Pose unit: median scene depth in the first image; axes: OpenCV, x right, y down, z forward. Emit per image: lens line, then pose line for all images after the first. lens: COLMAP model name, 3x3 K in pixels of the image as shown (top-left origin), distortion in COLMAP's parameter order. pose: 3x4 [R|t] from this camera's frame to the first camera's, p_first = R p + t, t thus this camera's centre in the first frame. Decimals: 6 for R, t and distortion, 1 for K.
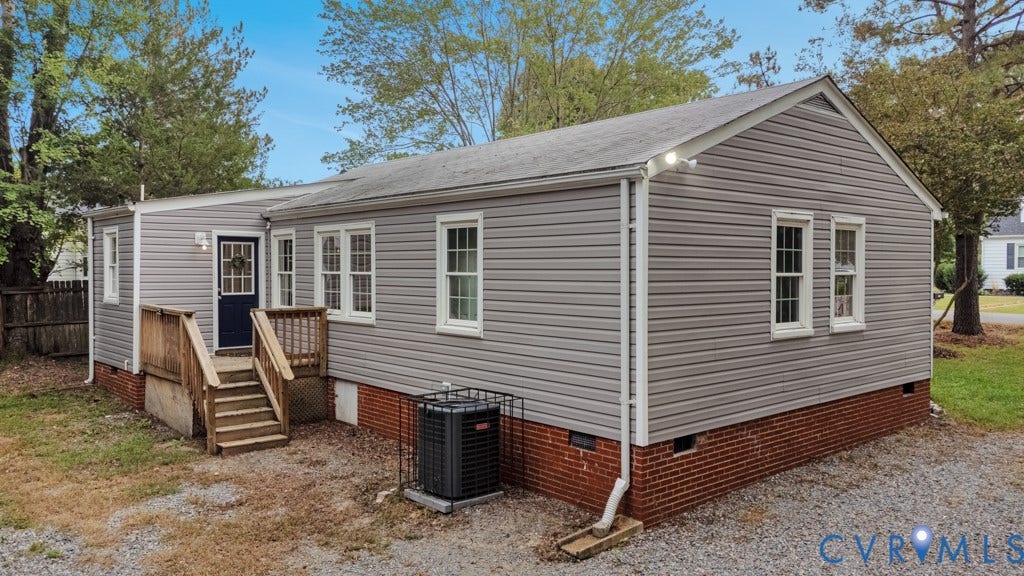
lens RADIAL K [[758.1, 0, 512.0], [0, 758.1, 288.0], [0, 0, 1]] dist [0.039656, 0.003789]
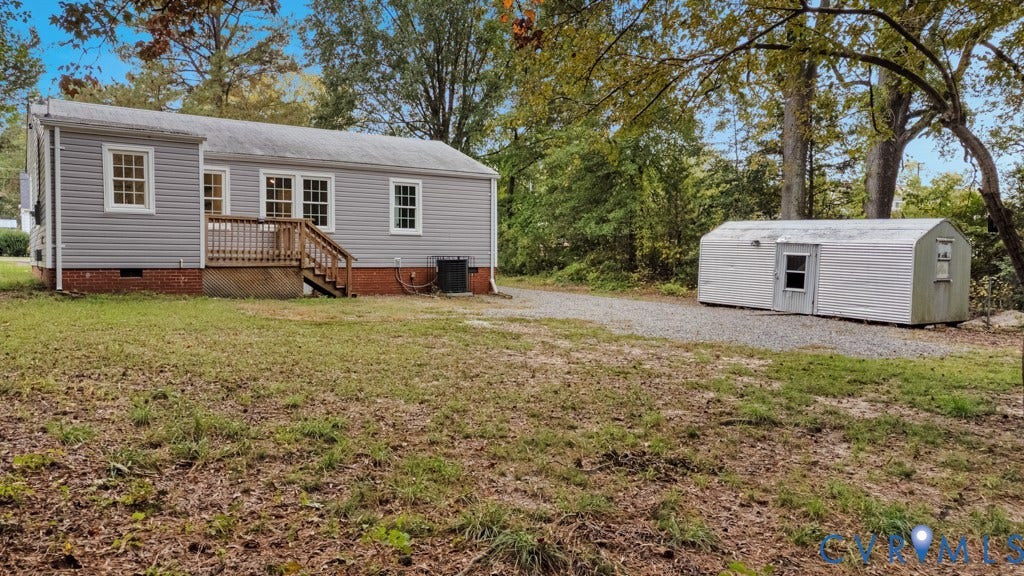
lens RADIAL K [[751.5, 0, 512.0], [0, 751.5, 288.0], [0, 0, 1]] dist [0.065957, -0.091013]
pose [[0.140560, -0.044289, 0.989081, -1.801794], [0.017420, 0.998955, 0.042256, 0.105897], [-0.989919, 0.011291, 0.141185, 0.330275]]
